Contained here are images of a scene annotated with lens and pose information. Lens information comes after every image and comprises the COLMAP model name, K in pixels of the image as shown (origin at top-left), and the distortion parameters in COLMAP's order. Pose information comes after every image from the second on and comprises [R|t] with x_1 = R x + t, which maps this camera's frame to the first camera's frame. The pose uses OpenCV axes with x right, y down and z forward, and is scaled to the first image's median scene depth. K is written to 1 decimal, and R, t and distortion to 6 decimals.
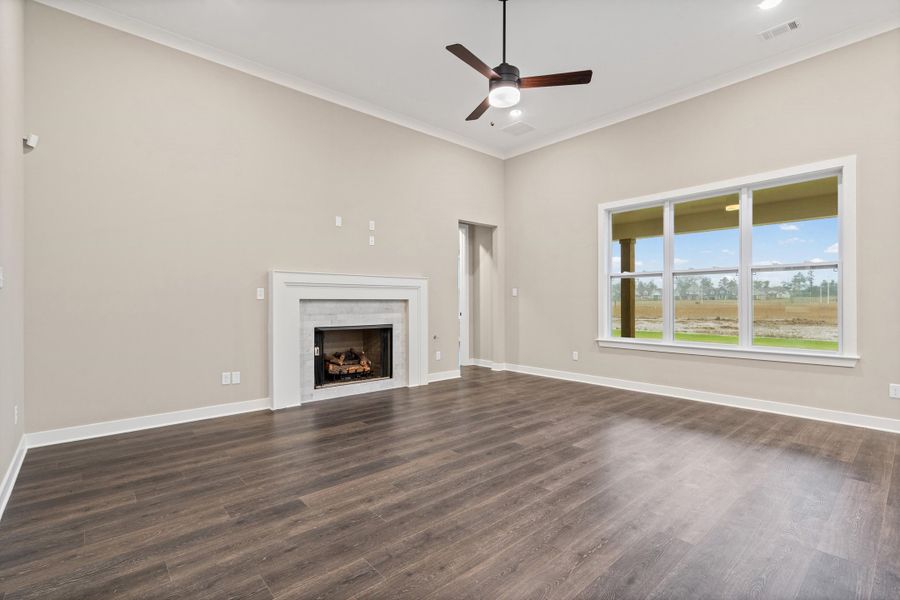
lens RADIAL K [[415.9, 0, 442.6], [0, 415.9, 300.2], [0, 0, 1]] dist [-0.003081, -0.000466]
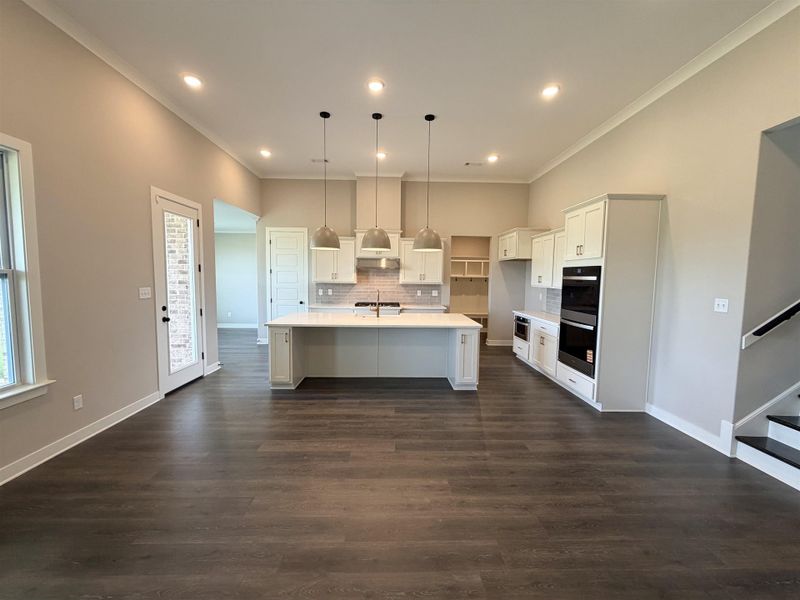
lens RADIAL K [[318.2, 0, 399.3], [0, 318.2, 299.6], [0, 0, 1]] dist [-0.000456, 0.000061]
pose [[-0.772295, -0.057426, 0.632664, 0.004143], [-0.014959, 0.997274, 0.072260, -0.071448], [-0.635088, 0.046342, -0.771048, 0.780890]]
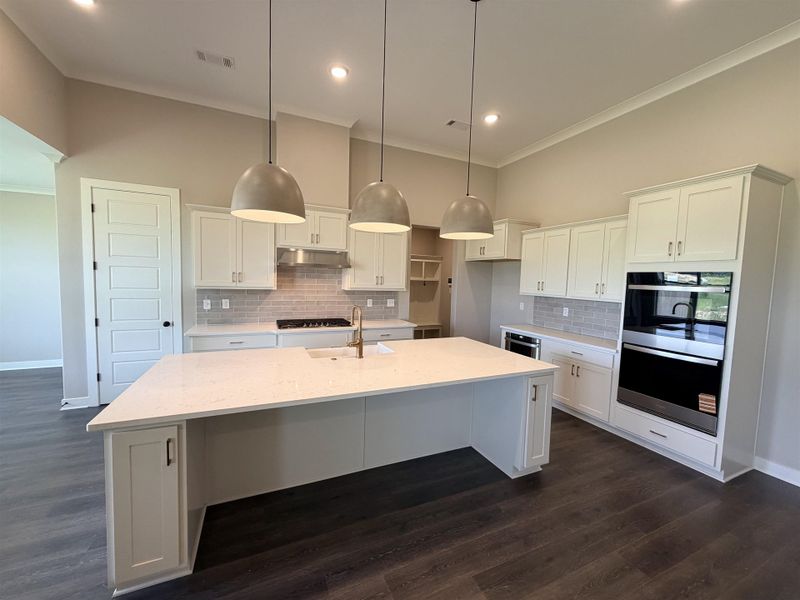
lens RADIAL K [[318.2, 0, 399.3], [0, 318.2, 299.6], [0, 0, 1]] dist [-0.000456, 0.000061]
pose [[-0.957227, -0.046728, 0.285539, 0.451096], [-0.029722, 0.997532, 0.063609, -0.075955], [-0.287806, 0.052401, -0.956254, 0.555007]]
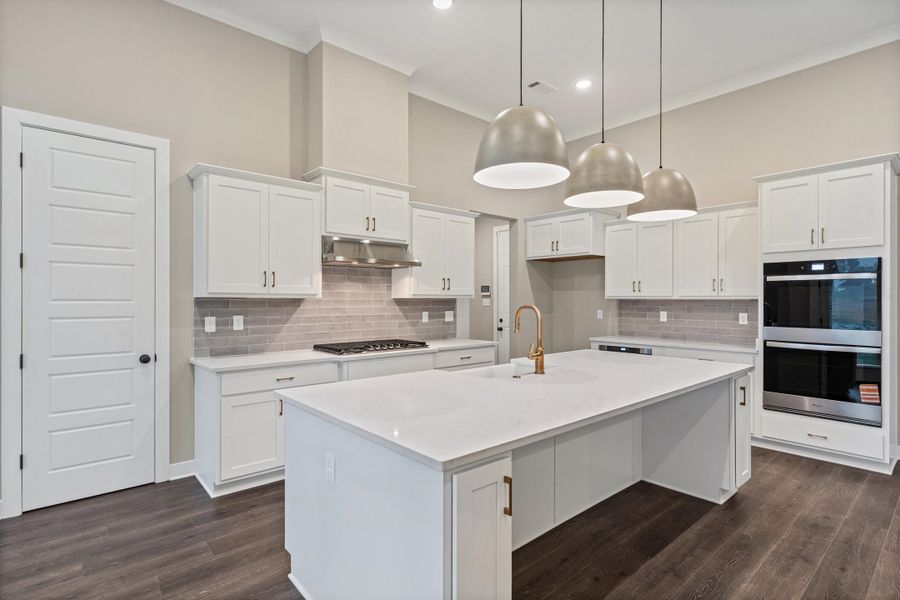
lens RADIAL K [[446.8, 0, 443.2], [0, 446.8, 299.3], [0, 0, 1]] dist [0.002007, 0.000334]
pose [[-0.999991, 0.000195, 0.004129, 0.766695], [0.000175, 0.999989, -0.004707, -0.035472], [-0.004130, -0.004707, -0.999980, 0.627819]]
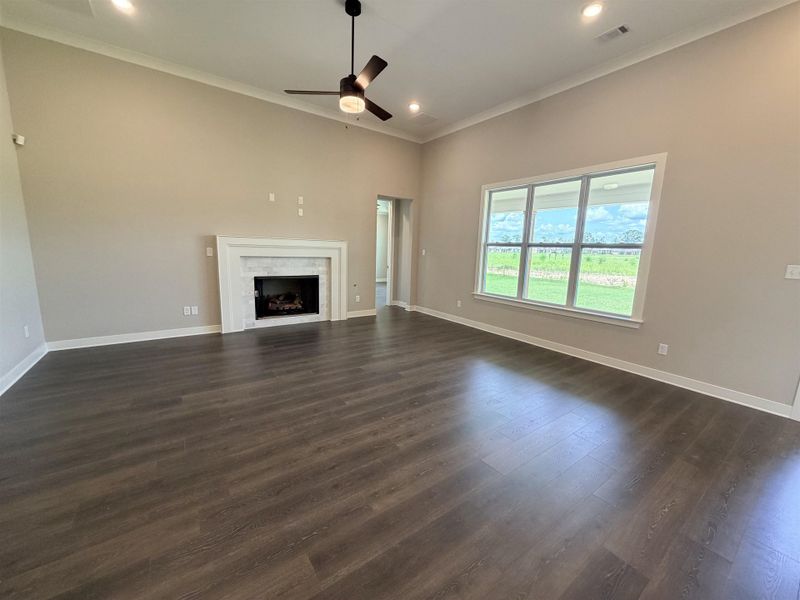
lens RADIAL K [[318.2, 0, 399.3], [0, 318.2, 299.6], [0, 0, 1]] dist [-0.000456, 0.000061]
pose [[0.994906, 0.048698, -0.088259, 0.259058], [-0.033687, 0.985849, 0.164217, -0.047582], [0.095007, -0.160408, 0.982468, -0.012718]]
